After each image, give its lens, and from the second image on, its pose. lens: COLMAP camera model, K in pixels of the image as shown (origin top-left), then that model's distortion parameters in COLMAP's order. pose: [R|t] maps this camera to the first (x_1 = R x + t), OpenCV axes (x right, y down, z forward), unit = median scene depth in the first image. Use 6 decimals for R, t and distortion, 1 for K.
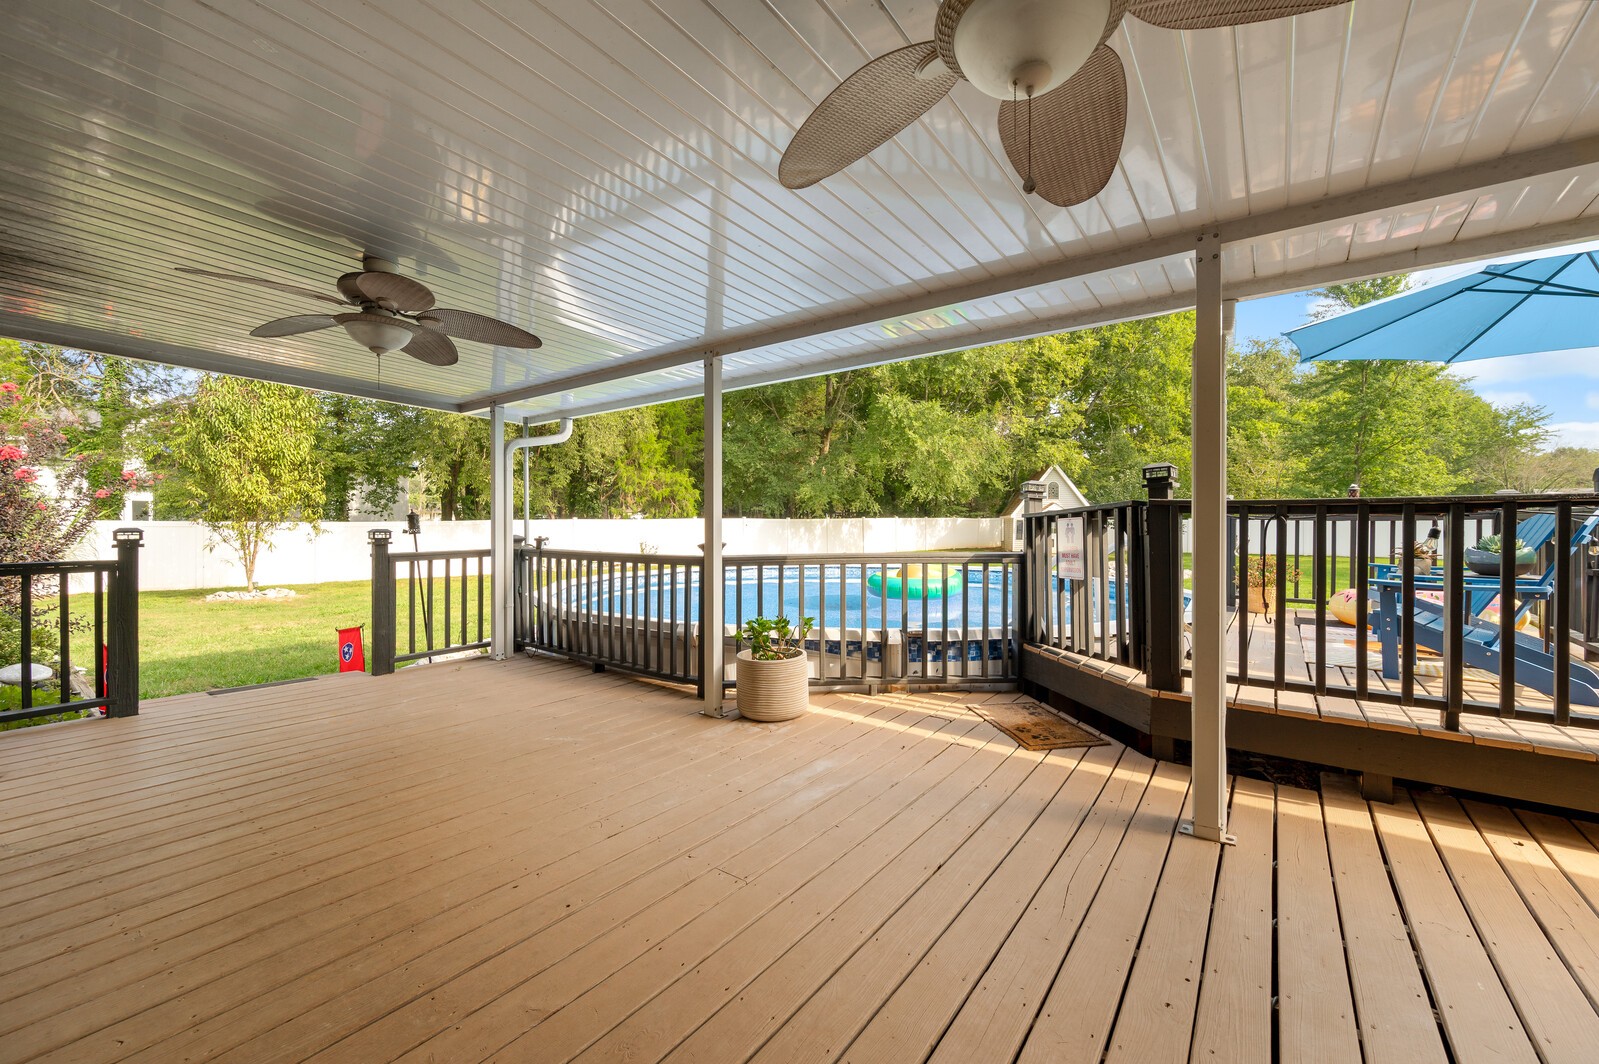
lens RADIAL K [[642.2, 0, 795.6], [0, 642.2, 519.2], [0, 0, 1]] dist [0.001653, 0.000222]
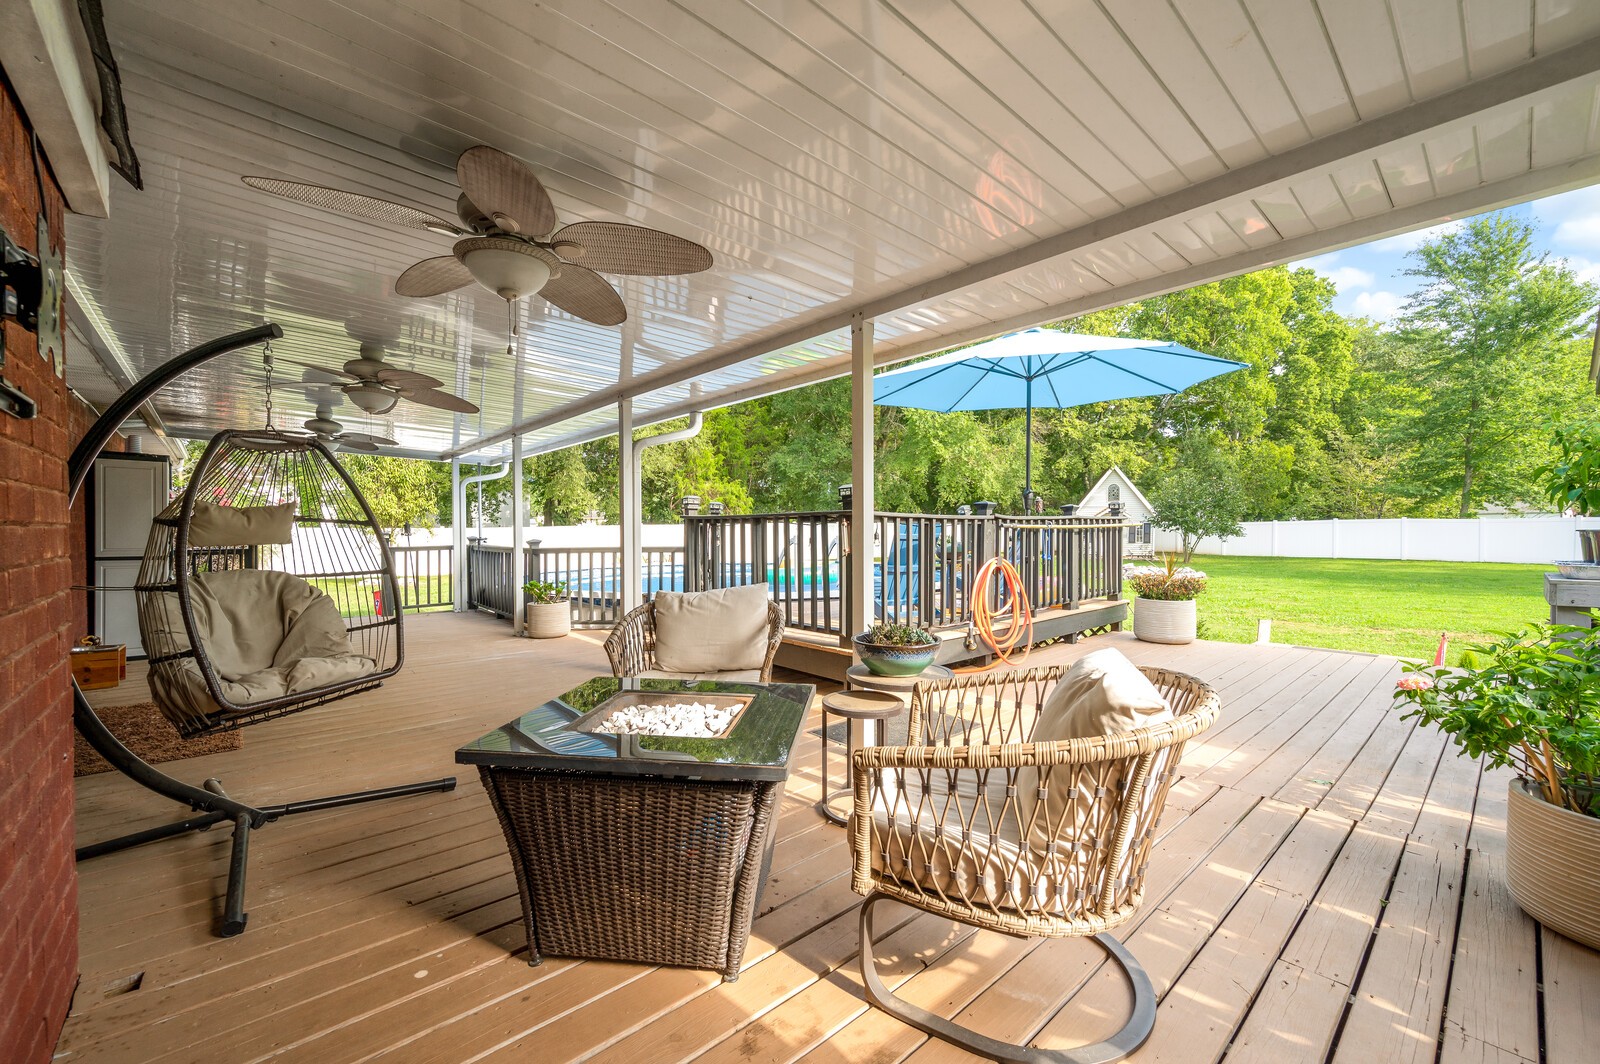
lens RADIAL K [[653.0, 0, 798.0], [0, 653.0, 537.1], [0, 0, 1]] dist [-0.002443, -0.000173]
pose [[0.978577, -0.001490, -0.205876, 0.149960], [0.005807, 0.999776, 0.020368, -0.000413], [0.205799, -0.021127, 0.978366, -0.091166]]
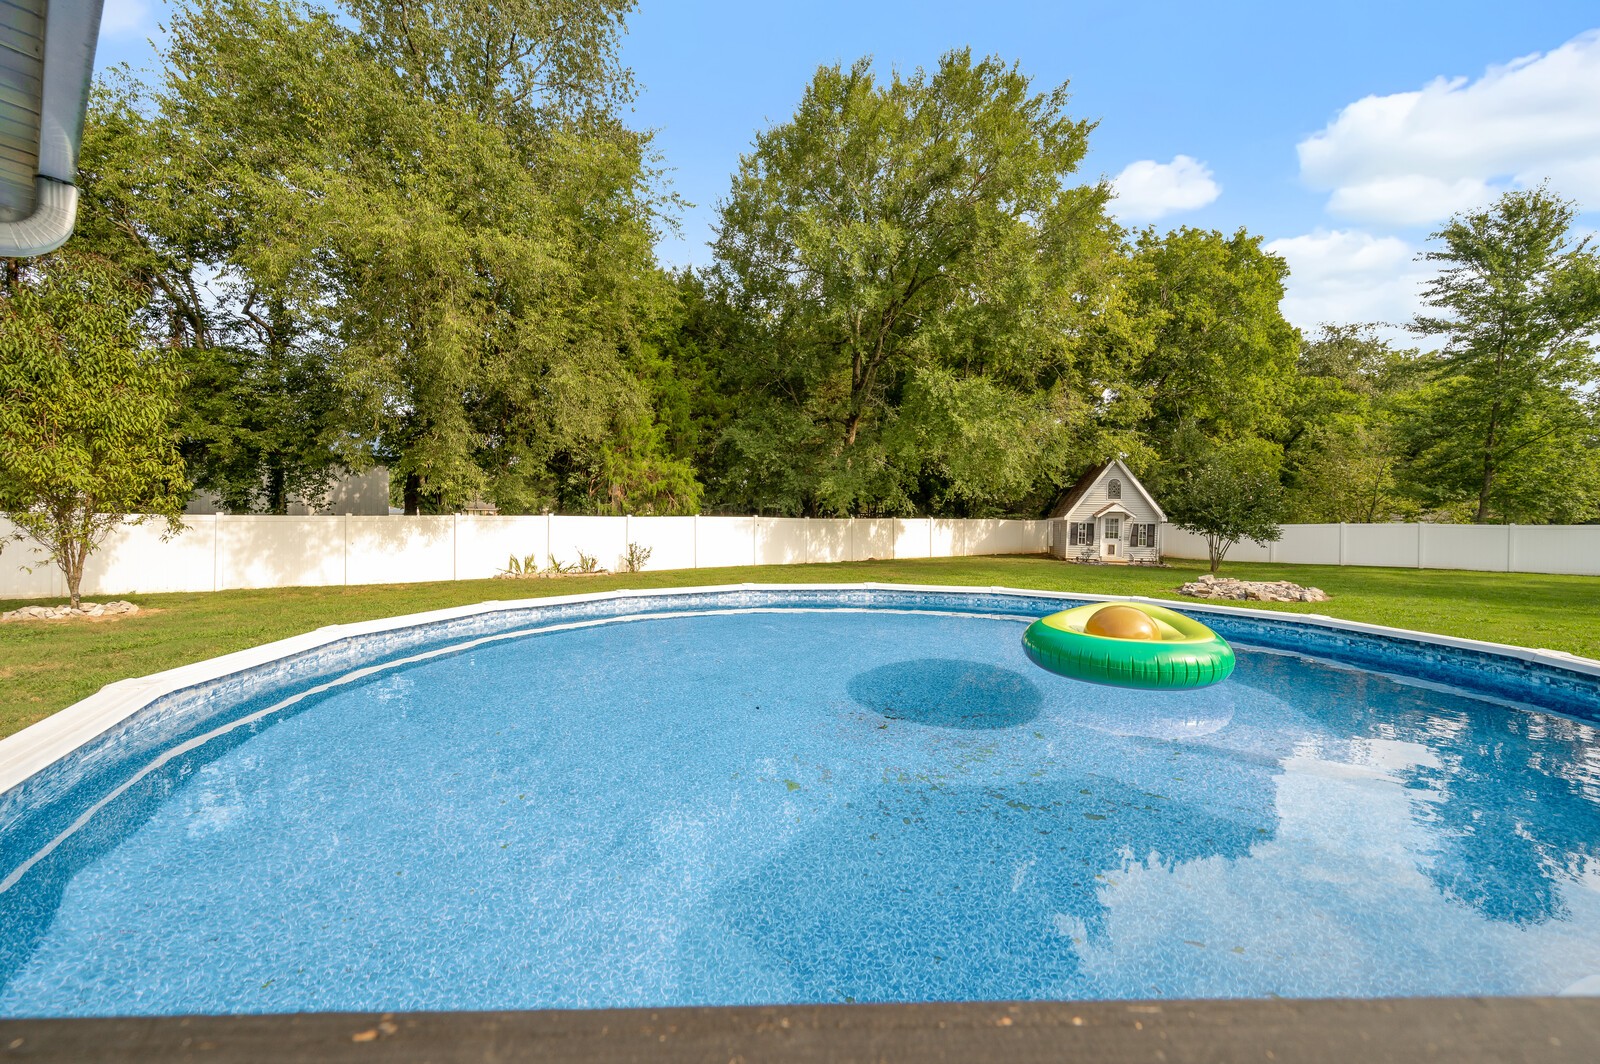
lens RADIAL K [[626.4, 0, 800.0], [0, 626.4, 532.0], [0, 0, 1]] dist [0.000549, -0.000053]
pose [[0.999386, 0.011183, -0.033196, 0.007136], [-0.010552, 0.999762, 0.019099, 0.001866], [0.033402, -0.018737, 0.999266, 0.156367]]
